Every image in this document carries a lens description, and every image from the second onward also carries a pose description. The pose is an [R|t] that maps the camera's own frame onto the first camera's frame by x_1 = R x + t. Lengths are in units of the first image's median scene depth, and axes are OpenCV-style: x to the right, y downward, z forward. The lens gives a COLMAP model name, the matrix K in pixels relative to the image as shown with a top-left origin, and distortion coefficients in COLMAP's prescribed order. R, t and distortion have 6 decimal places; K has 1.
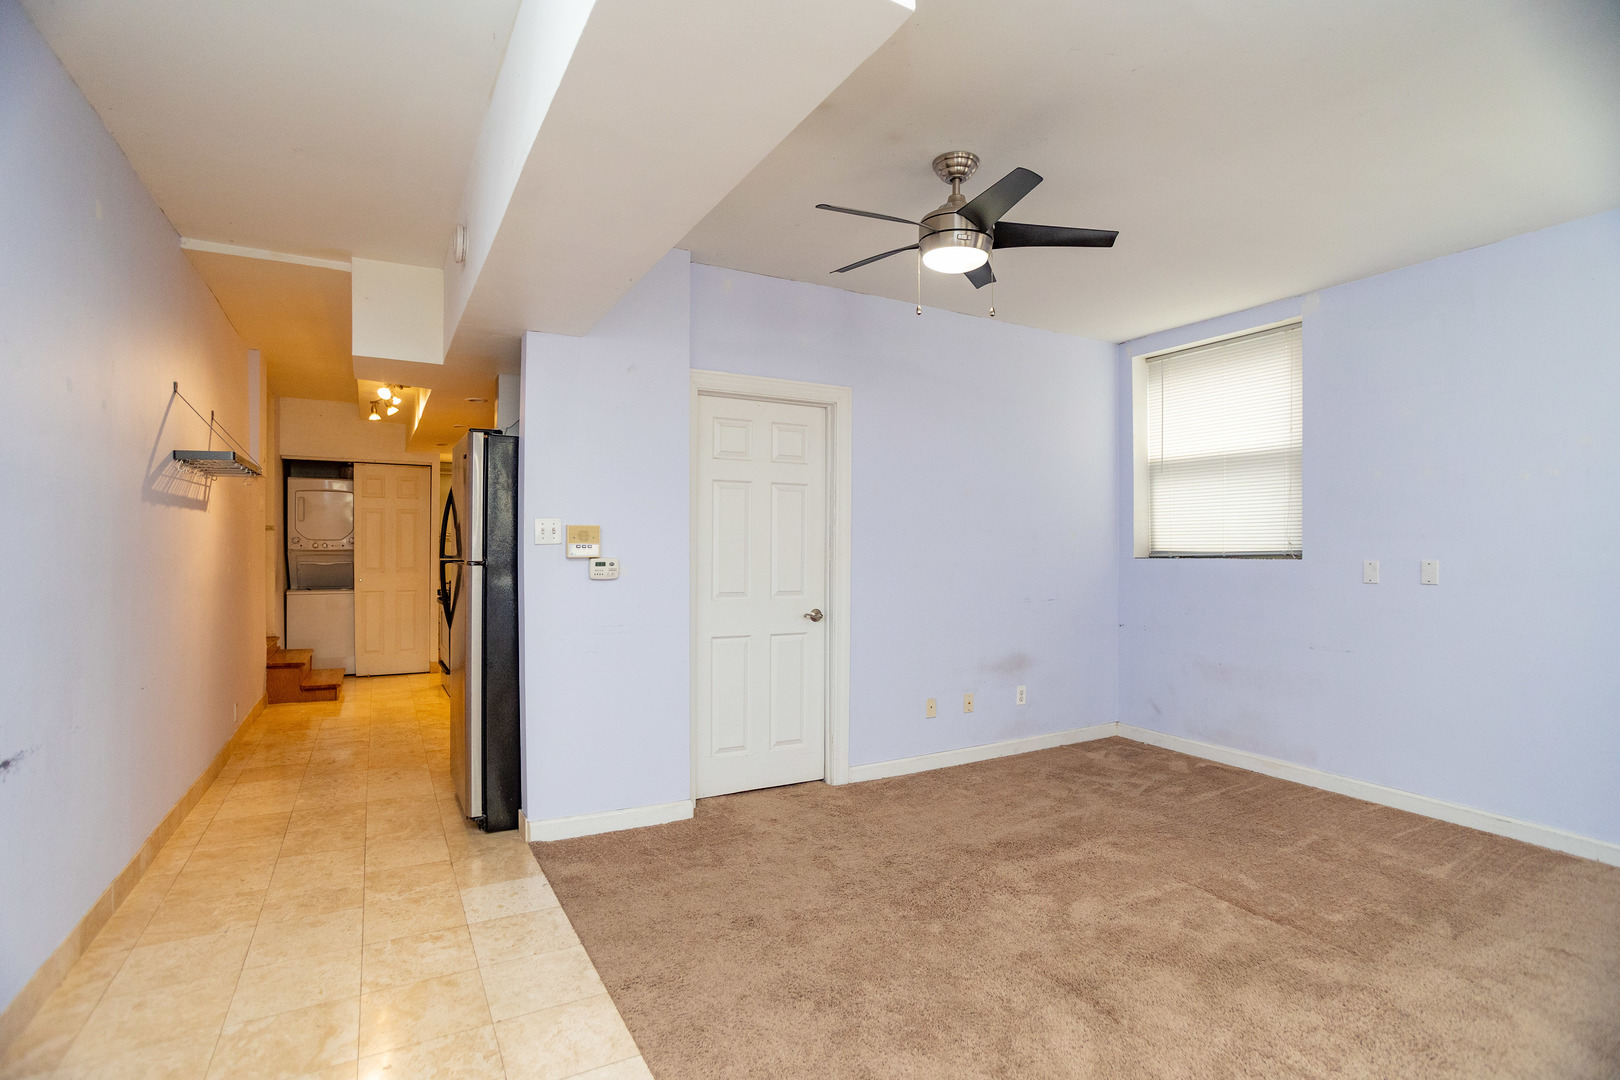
lens RADIAL K [[793.3, 0, 820.6], [0, 793.3, 543.5], [0, 0, 1]] dist [-0.029186, 0.010065]
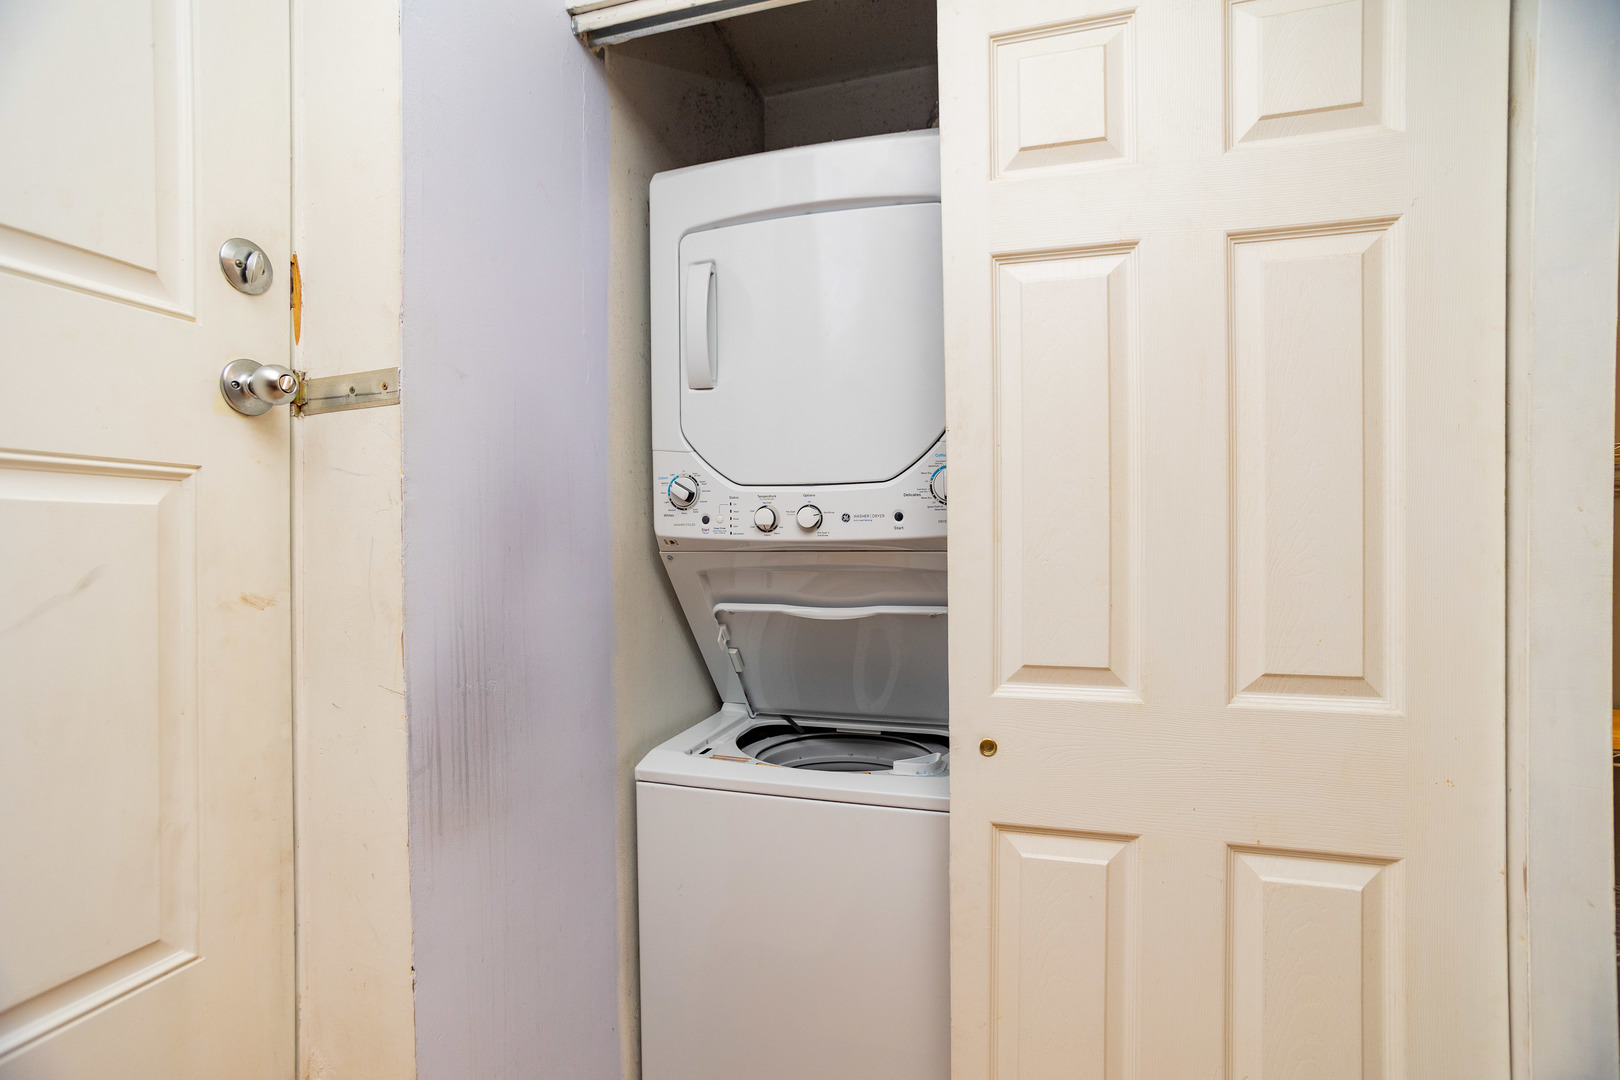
lens RADIAL K [[793.3, 0, 807.2], [0, 793.3, 545.1], [0, 0, 1]] dist [-0.029186, 0.010065]
pose [[0.699818, -0.004022, -0.714310, -0.844487], [0.004218, 0.999990, -0.001498, 0.015669], [0.714309, -0.001965, 0.699828, 1.467334]]
